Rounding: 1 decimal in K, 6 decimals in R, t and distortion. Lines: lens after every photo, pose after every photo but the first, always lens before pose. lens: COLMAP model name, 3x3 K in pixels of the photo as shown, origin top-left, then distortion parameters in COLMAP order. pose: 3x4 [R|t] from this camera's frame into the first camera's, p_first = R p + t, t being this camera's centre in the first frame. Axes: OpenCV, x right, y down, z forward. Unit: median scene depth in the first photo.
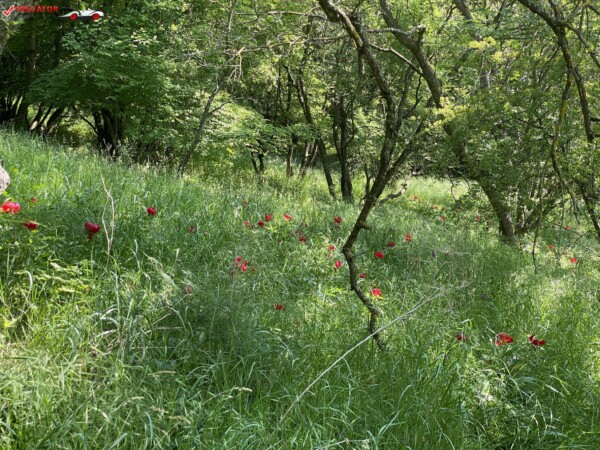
lens RADIAL K [[897.3, 0, 300.0], [0, 897.3, 225.0], [0, 0, 1]] dist [0.048292, 0.048349]
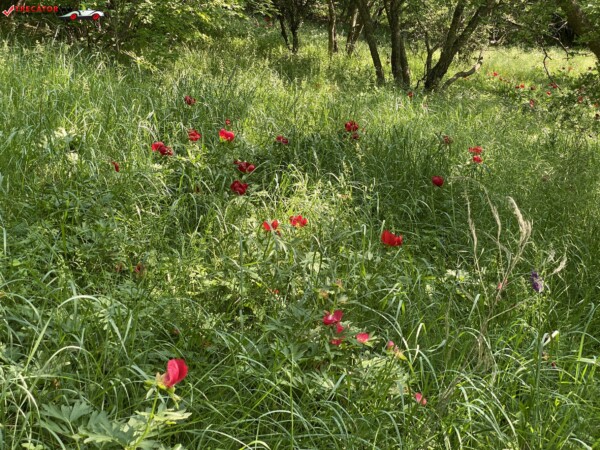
lens RADIAL K [[897.3, 0, 300.0], [0, 897.3, 225.0], [0, 0, 1]] dist [0.048292, 0.048349]
pose [[0.995510, -0.021089, -0.092274, 0.031582], [0.033123, 0.990842, 0.130898, -0.009535], [0.088669, -0.133367, 0.987092, 0.211847]]
